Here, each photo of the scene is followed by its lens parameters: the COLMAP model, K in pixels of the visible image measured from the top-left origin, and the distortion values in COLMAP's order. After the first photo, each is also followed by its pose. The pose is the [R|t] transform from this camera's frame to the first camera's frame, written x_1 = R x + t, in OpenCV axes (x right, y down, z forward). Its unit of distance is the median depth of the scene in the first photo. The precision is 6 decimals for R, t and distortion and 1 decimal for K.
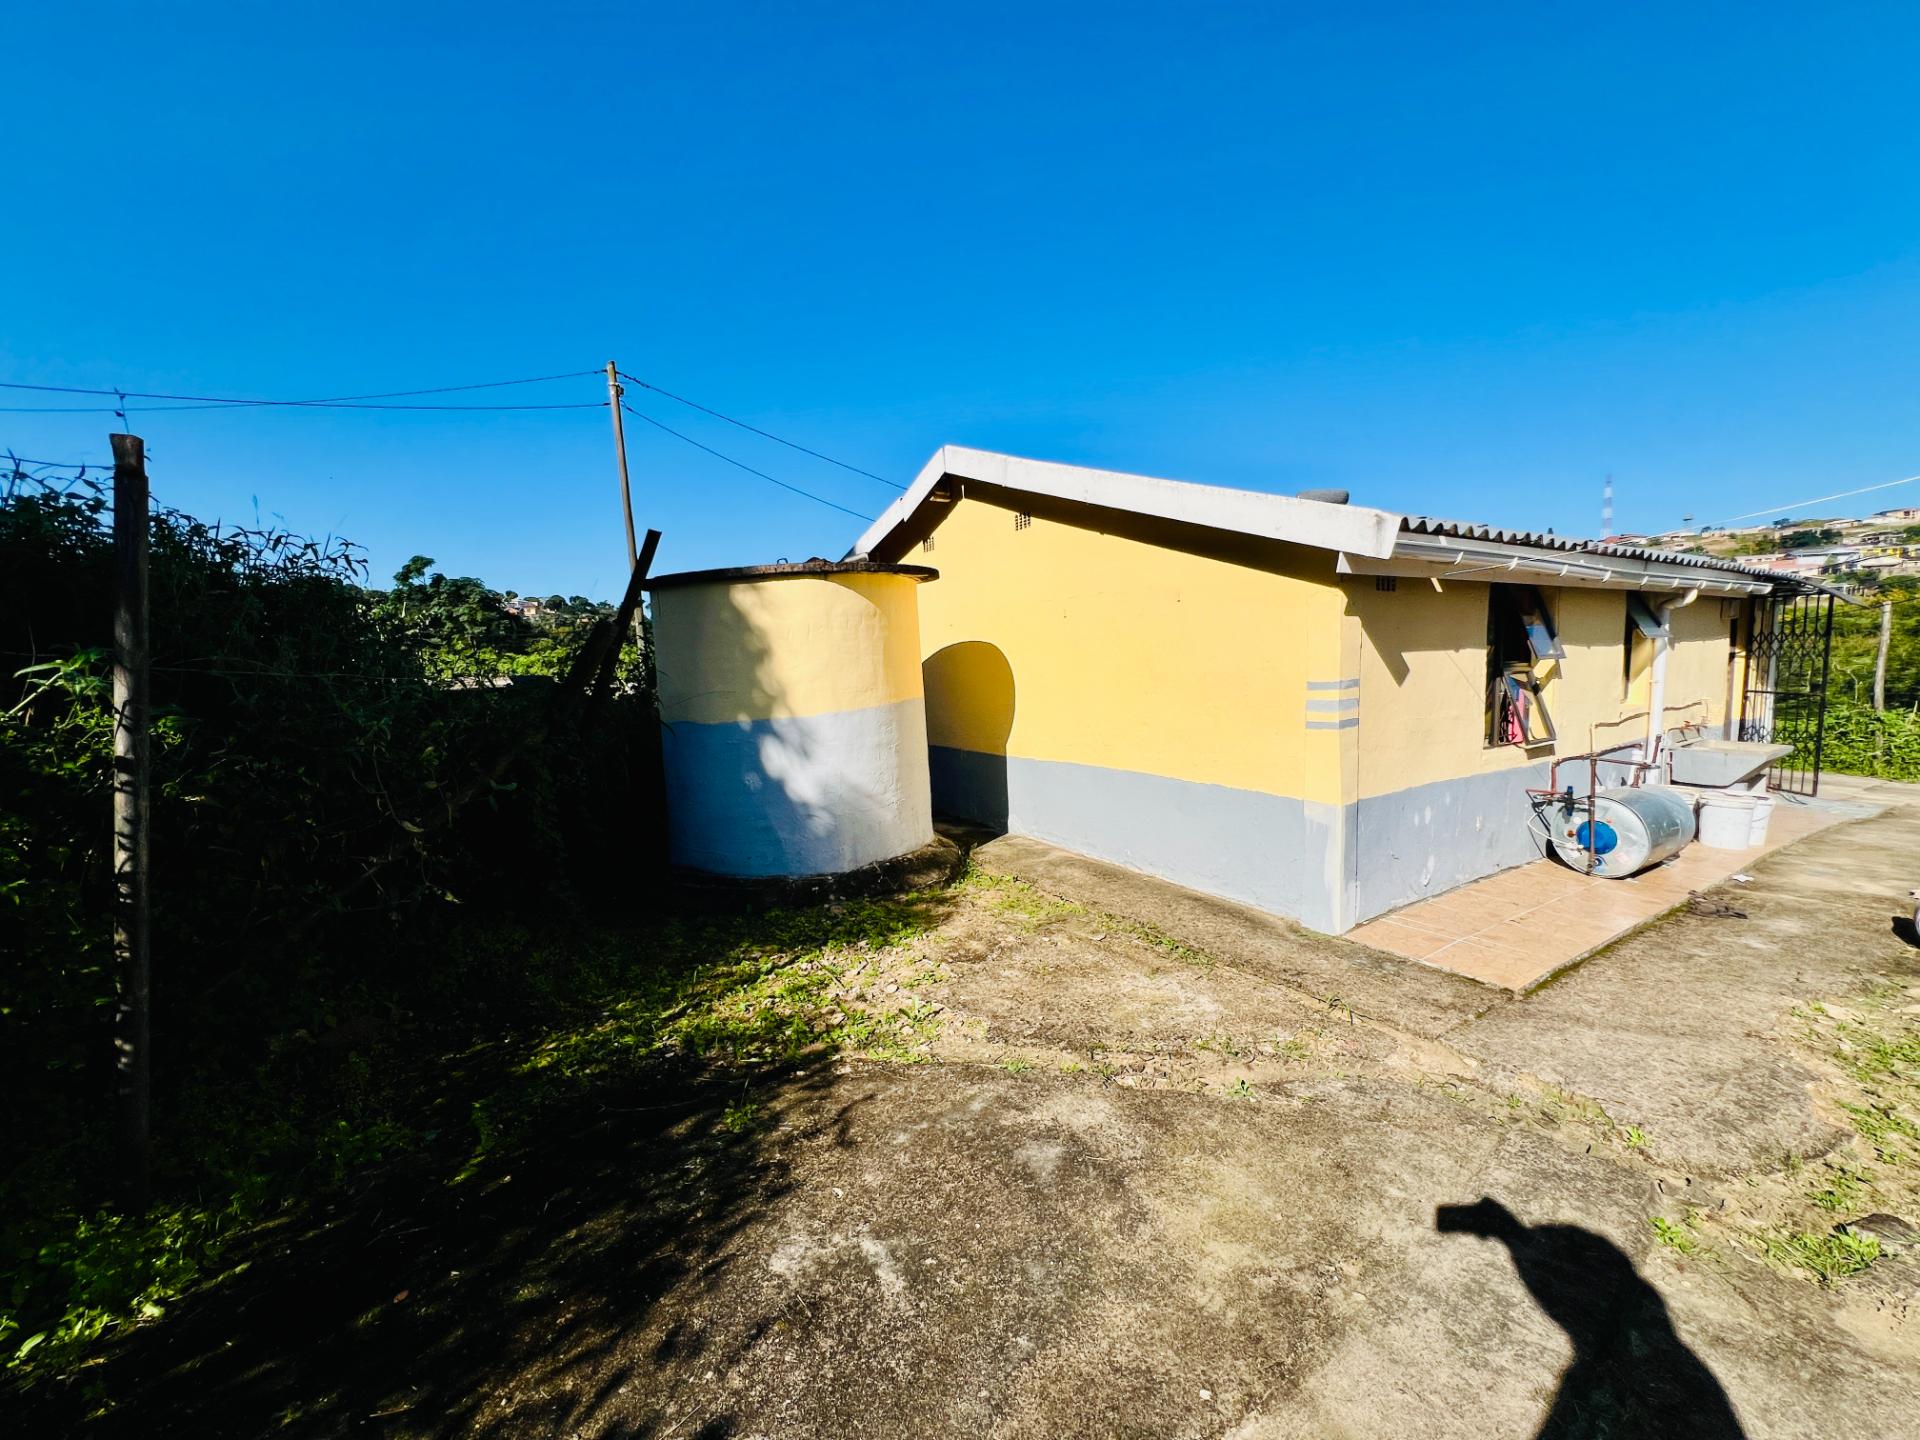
lens RADIAL K [[768.4, 0, 957.0], [0, 768.4, 717.2], [0, 0, 1]] dist [-0.002641, 0.001254]
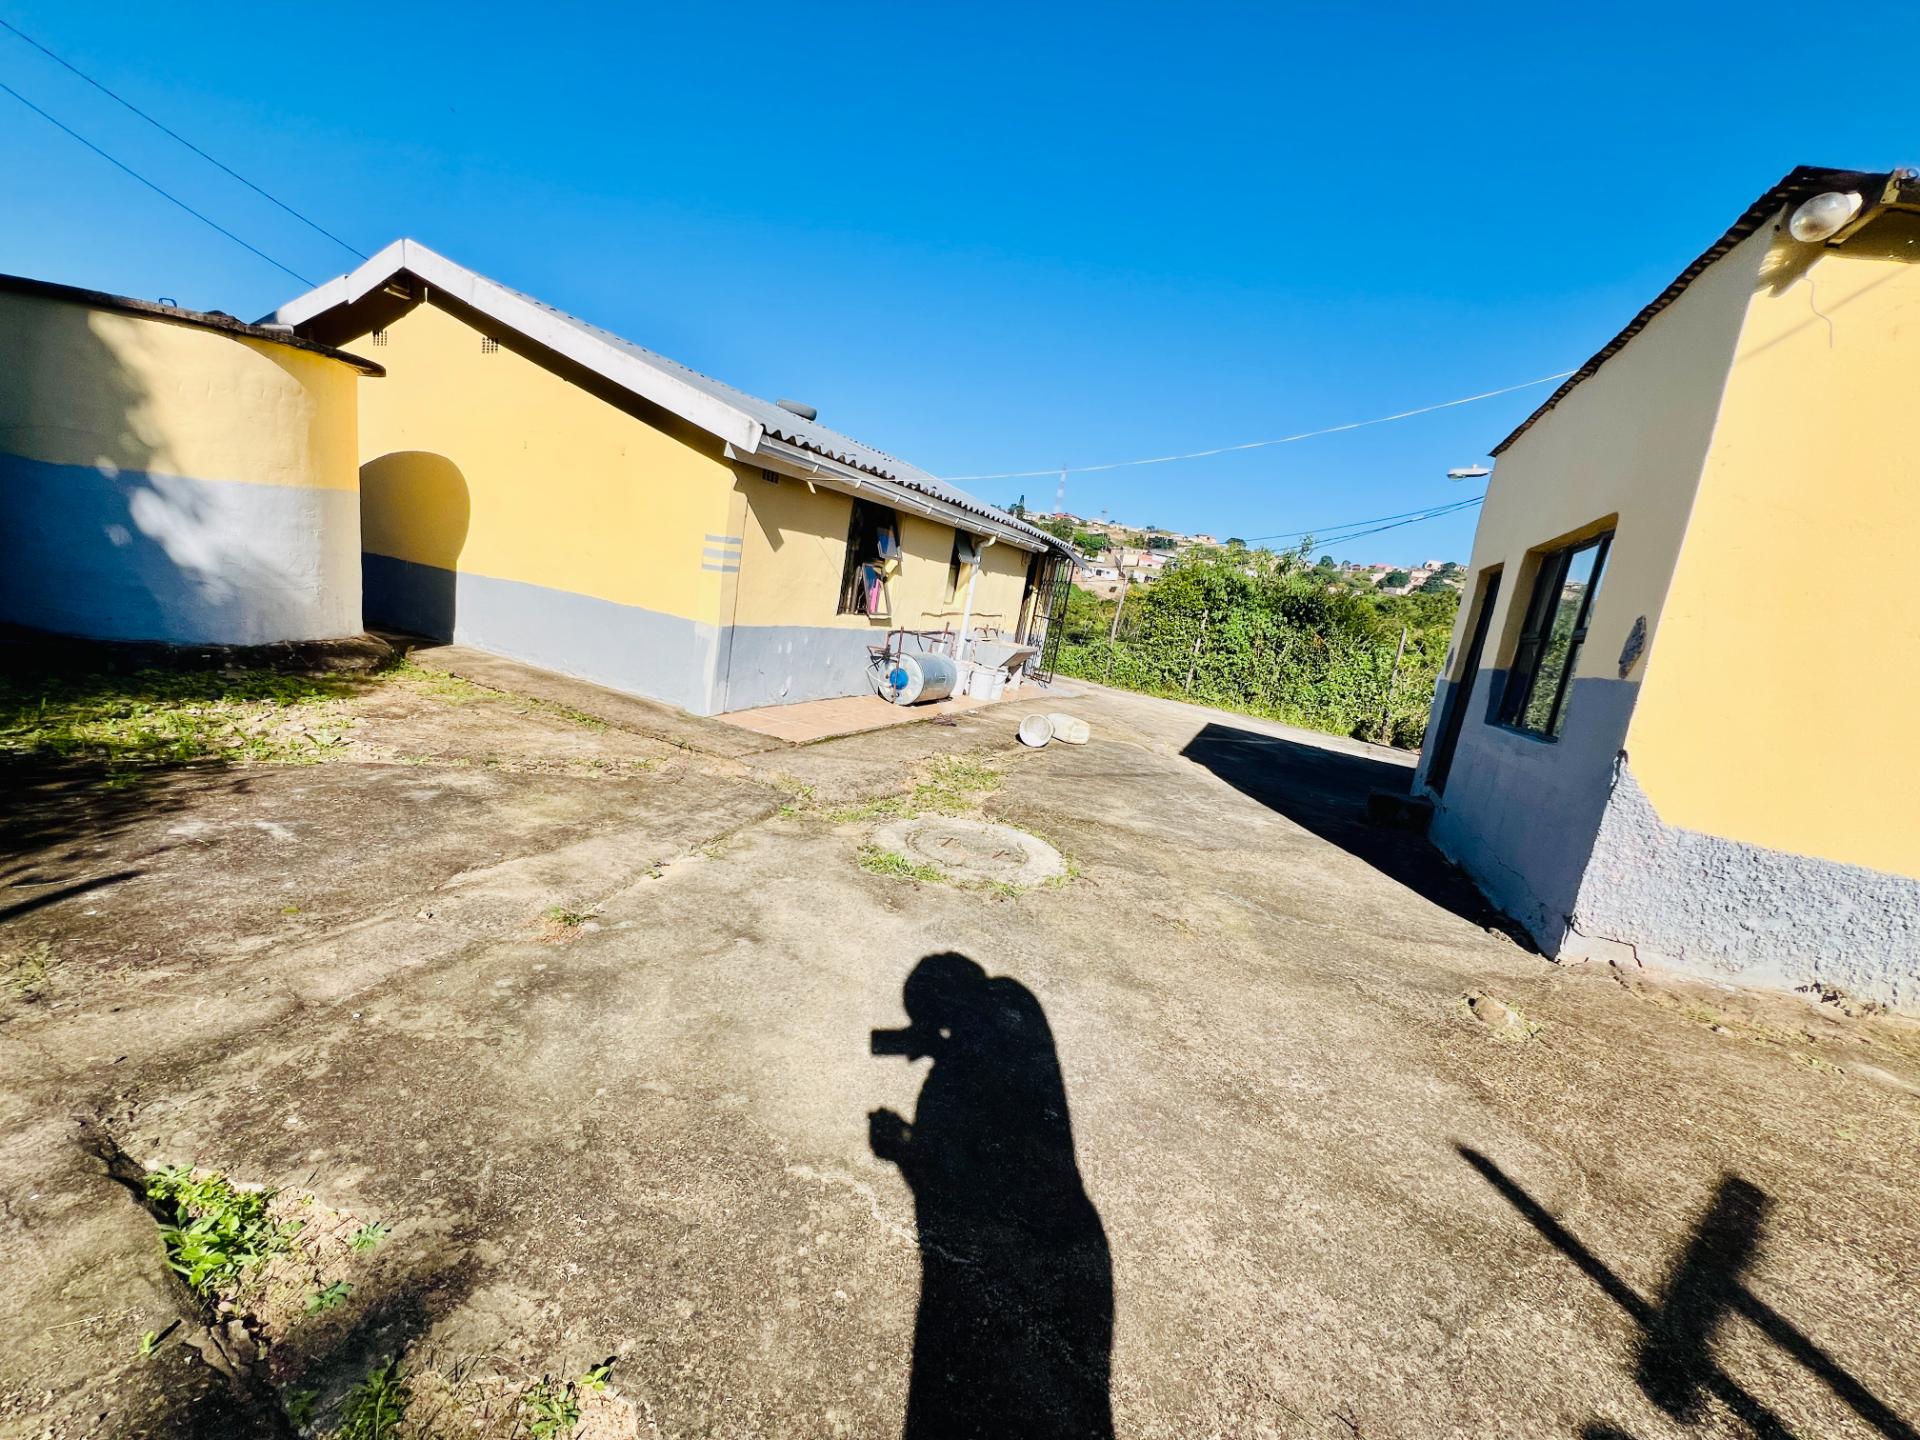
lens RADIAL K [[768.4, 0, 957.0], [0, 768.4, 717.2], [0, 0, 1]] dist [-0.002641, 0.001254]
pose [[0.818875, 0.057793, 0.571056, 0.049055], [-0.136961, 0.985853, 0.096625, 0.069949], [-0.557392, -0.157336, 0.815205, -0.361987]]
